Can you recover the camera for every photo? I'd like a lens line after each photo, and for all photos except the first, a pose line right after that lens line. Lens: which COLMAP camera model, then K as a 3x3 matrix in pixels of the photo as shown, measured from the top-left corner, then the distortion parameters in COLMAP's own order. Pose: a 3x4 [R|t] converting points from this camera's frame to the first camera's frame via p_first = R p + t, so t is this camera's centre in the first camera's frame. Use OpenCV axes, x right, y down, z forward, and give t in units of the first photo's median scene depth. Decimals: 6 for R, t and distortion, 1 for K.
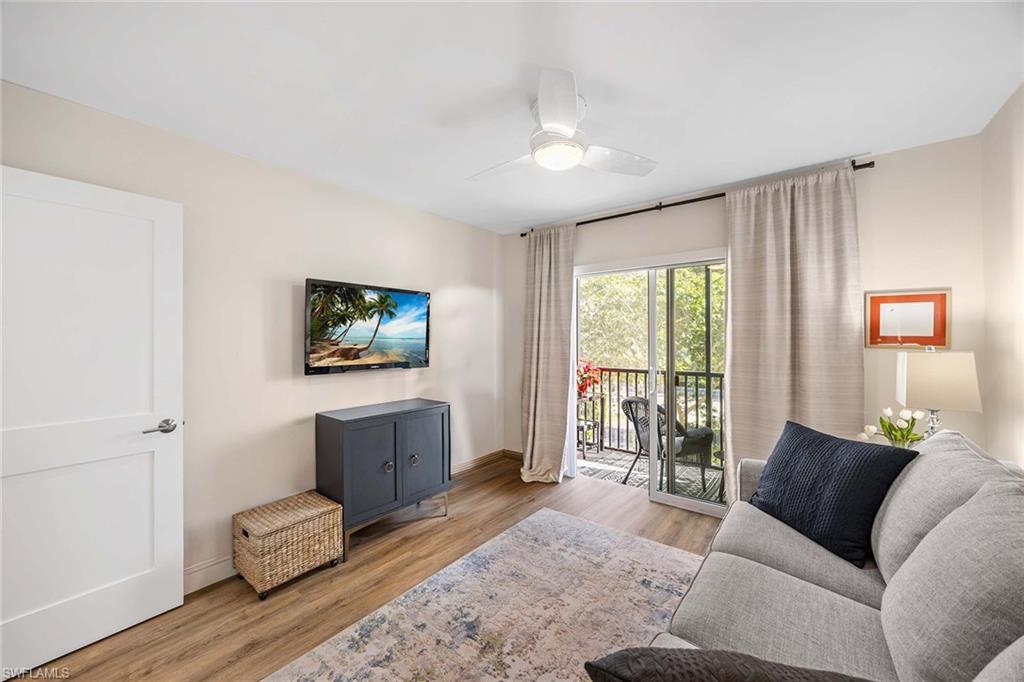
lens RADIAL K [[391.5, 0, 509.9], [0, 391.5, 338.4], [0, 0, 1]] dist [-0.002016, 0.000147]
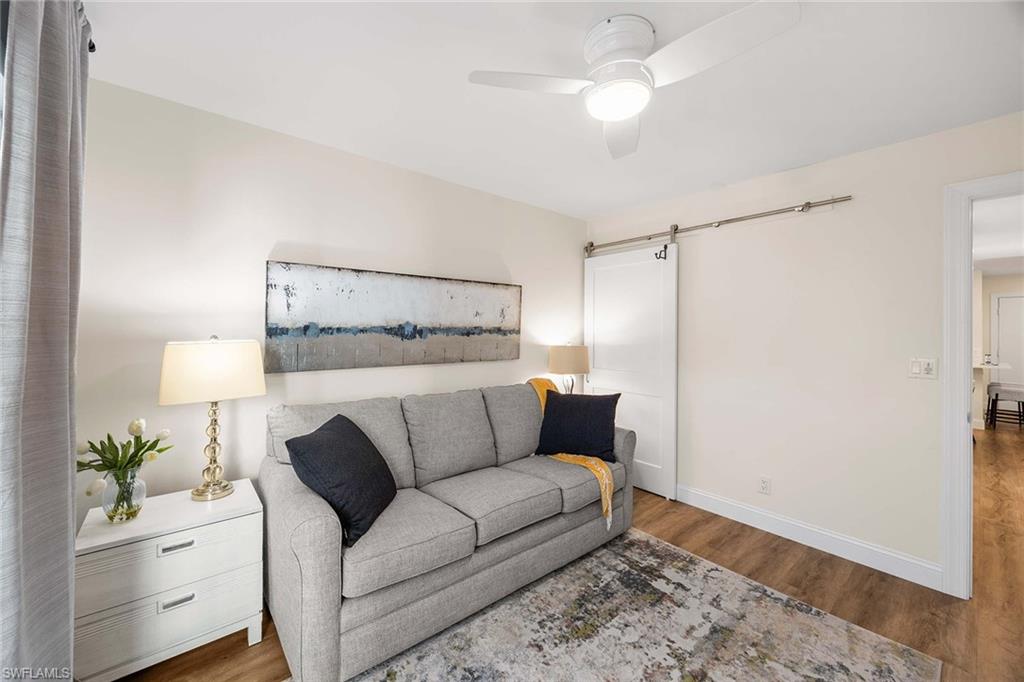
lens RADIAL K [[391.5, 0, 515.3], [0, 391.5, 331.7], [0, 0, 1]] dist [-0.002016, 0.000147]
pose [[-0.979838, -0.004011, 0.199755, 0.119008], [-0.004975, 0.999978, -0.004324, 0.007362], [-0.199734, -0.005231, -0.979836, 1.313355]]
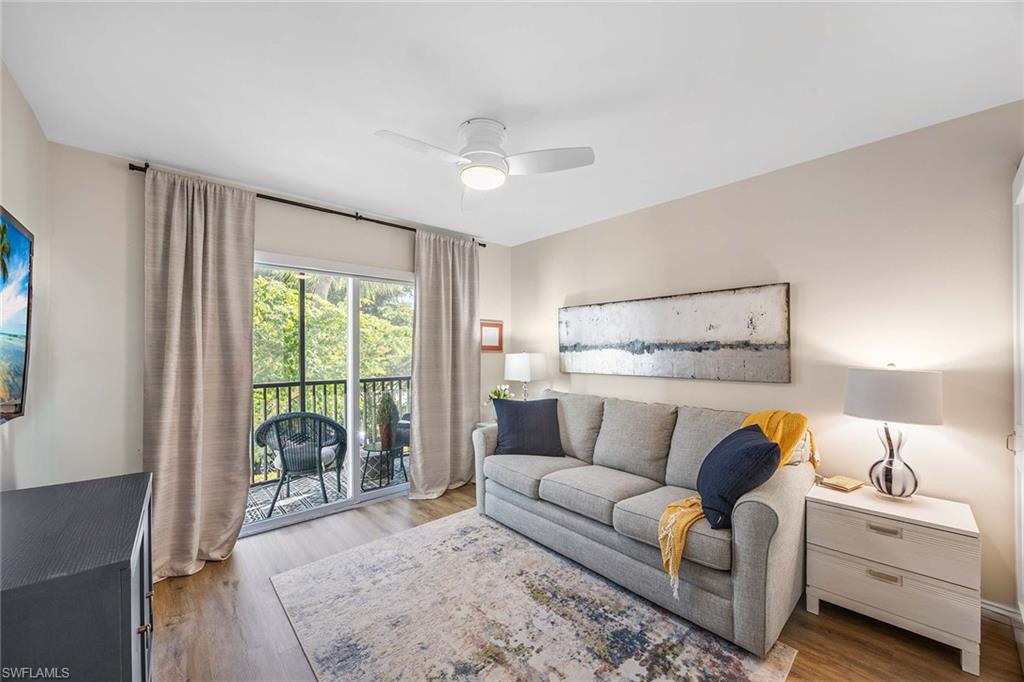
lens RADIAL K [[391.5, 0, 511.9], [0, 391.5, 355.8], [0, 0, 1]] dist [-0.002016, 0.000147]
pose [[0.165178, -0.019430, 0.986072, -0.679158], [0.001916, 0.999810, 0.019380, 0.005422], [-0.986262, -0.001312, 0.165183, 0.536621]]
